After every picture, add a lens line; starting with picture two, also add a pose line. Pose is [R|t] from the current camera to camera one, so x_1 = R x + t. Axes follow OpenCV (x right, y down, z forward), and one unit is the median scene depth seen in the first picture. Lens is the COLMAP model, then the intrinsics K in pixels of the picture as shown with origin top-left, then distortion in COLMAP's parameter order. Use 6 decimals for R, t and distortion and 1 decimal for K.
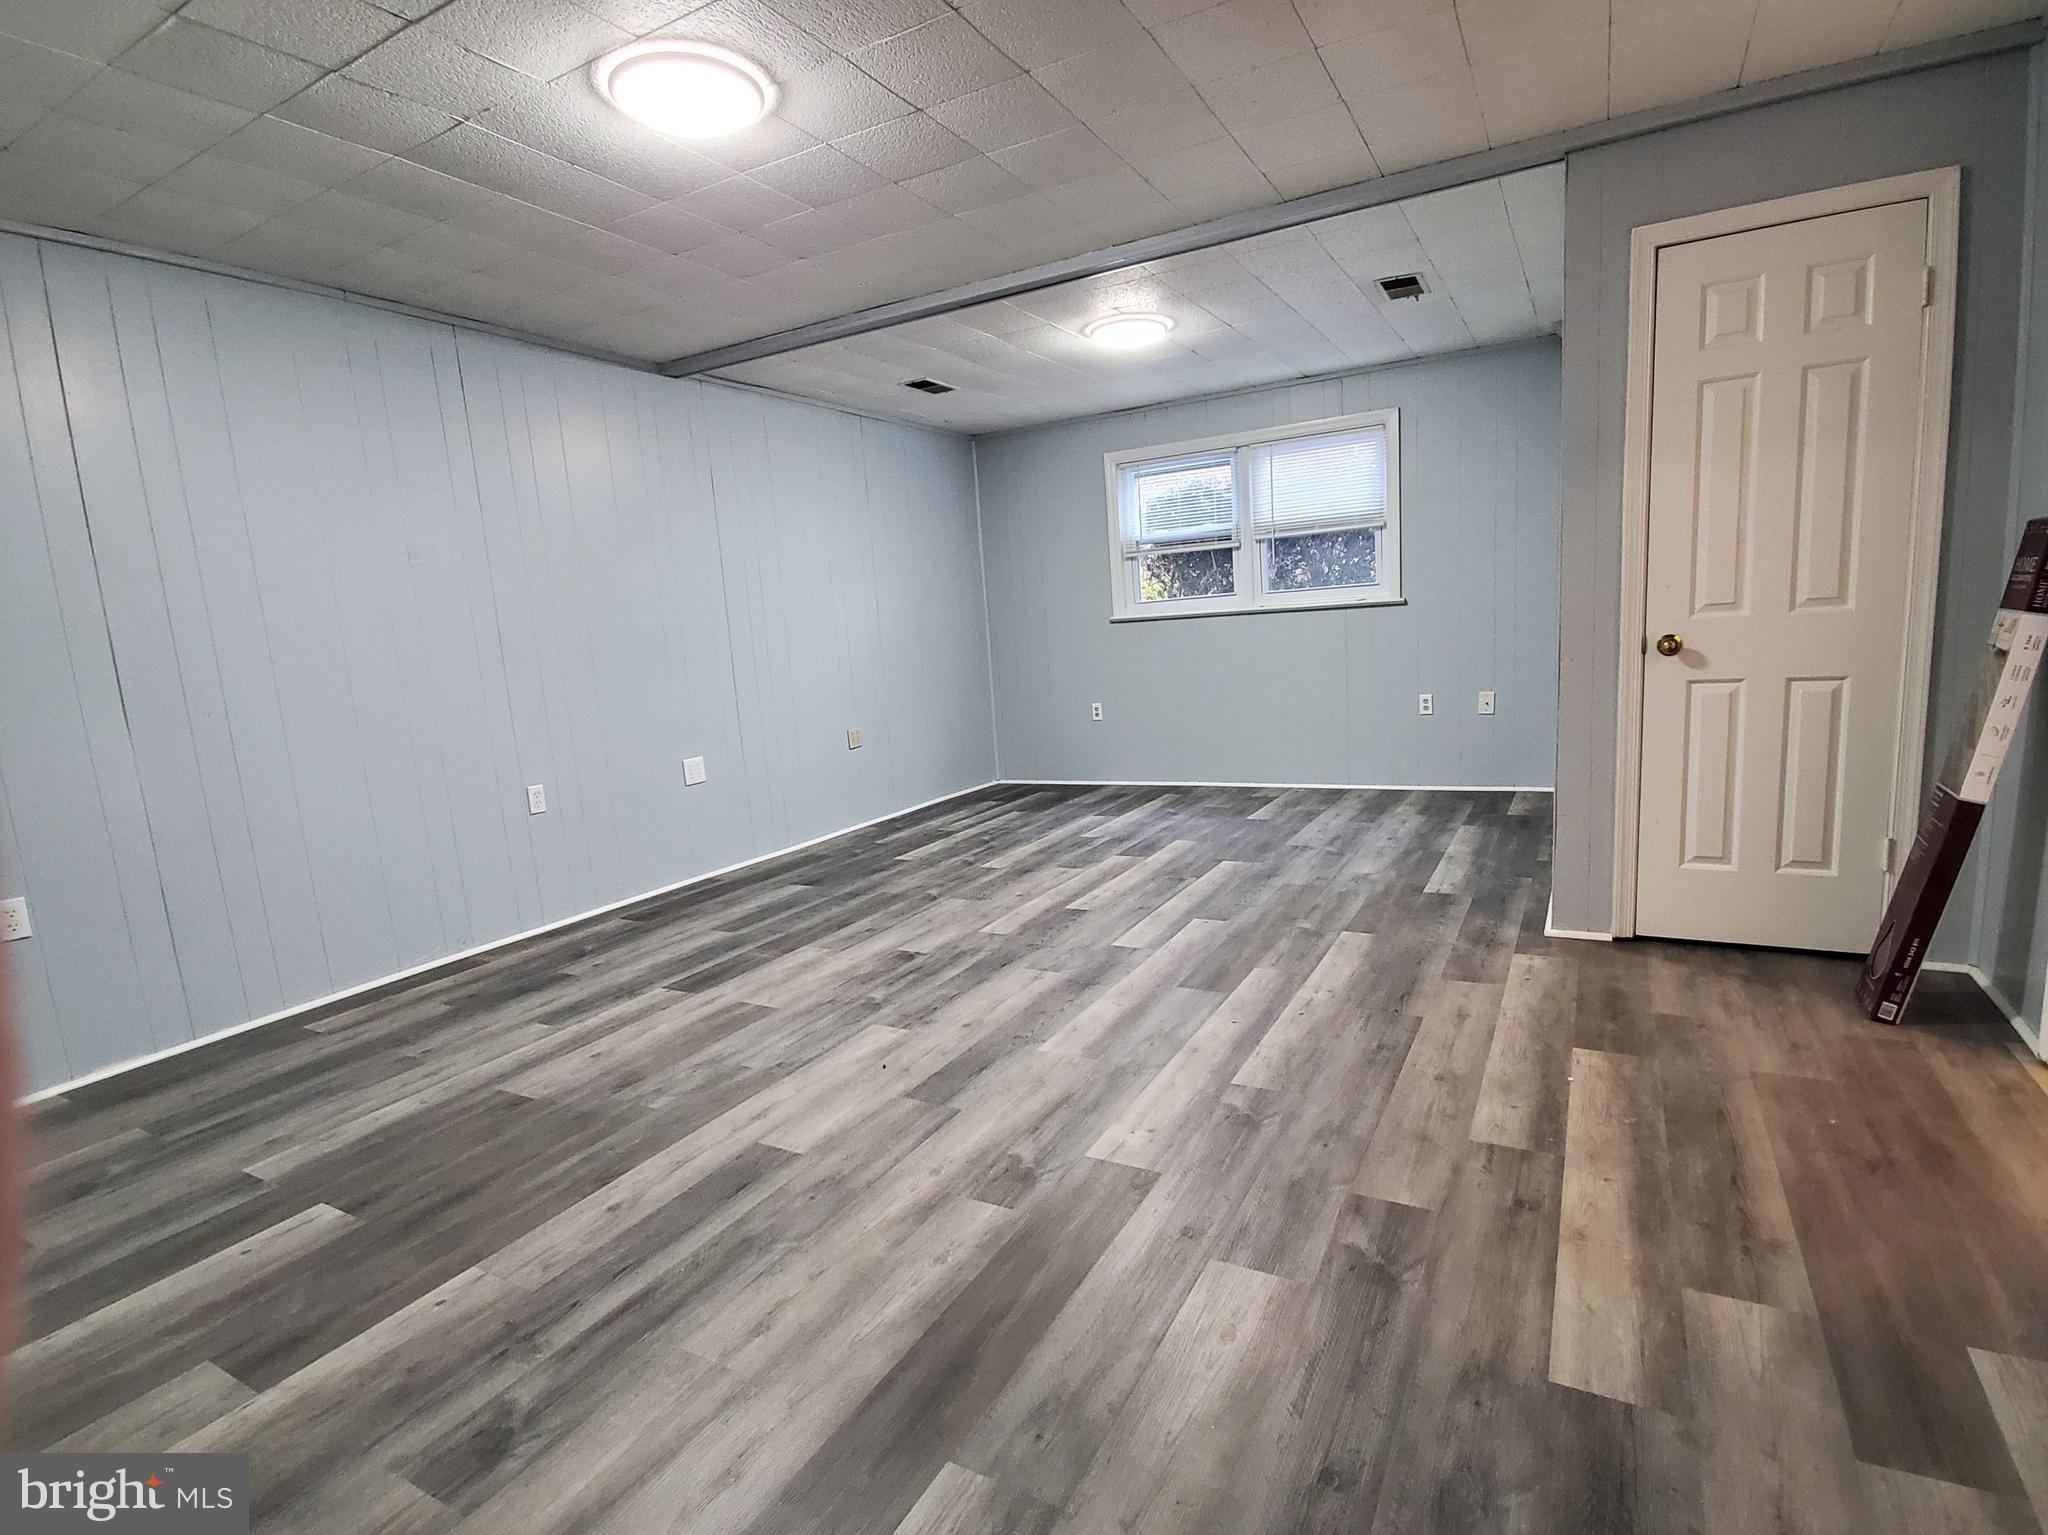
lens RADIAL K [[1058.4, 0, 1006.4], [0, 1058.4, 792.9], [0, 0, 1]] dist [-0.002274, 0.000467]
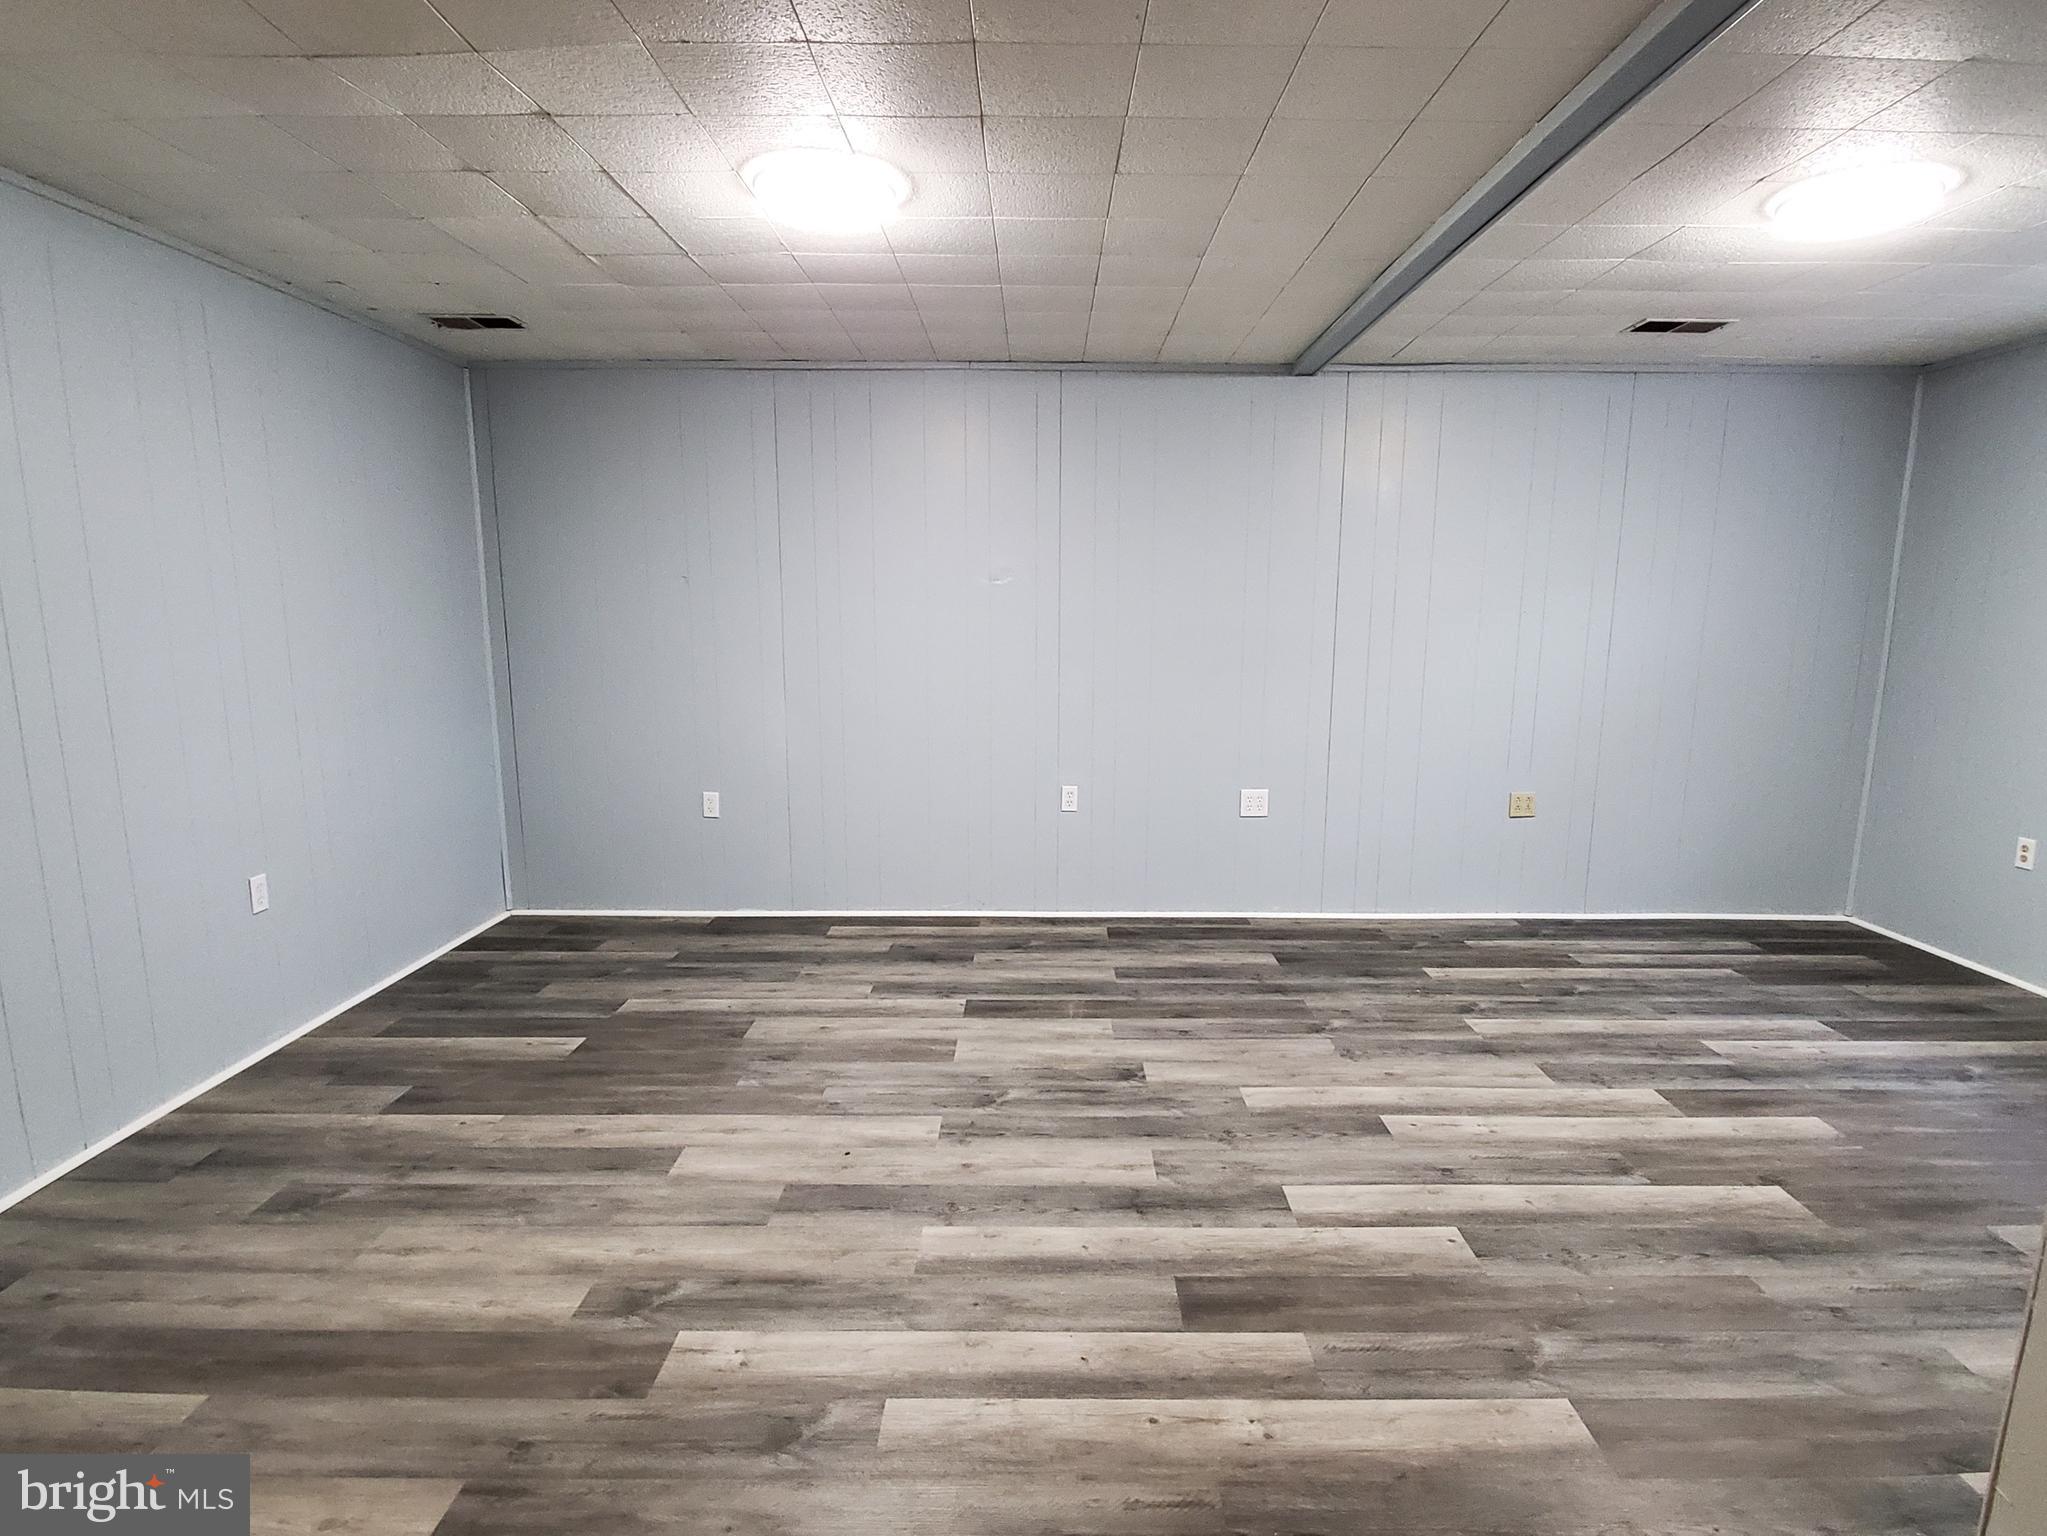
lens RADIAL K [[1057.9, 0, 1005.9], [0, 1057.9, 793.4], [0, 0, 1]] dist [-0.002274, 0.000467]
pose [[0.469661, 0.214112, -0.856490, 0.550599], [-0.169030, 0.974006, 0.150801, -0.182814], [0.866515, 0.073947, 0.493644, 0.471464]]
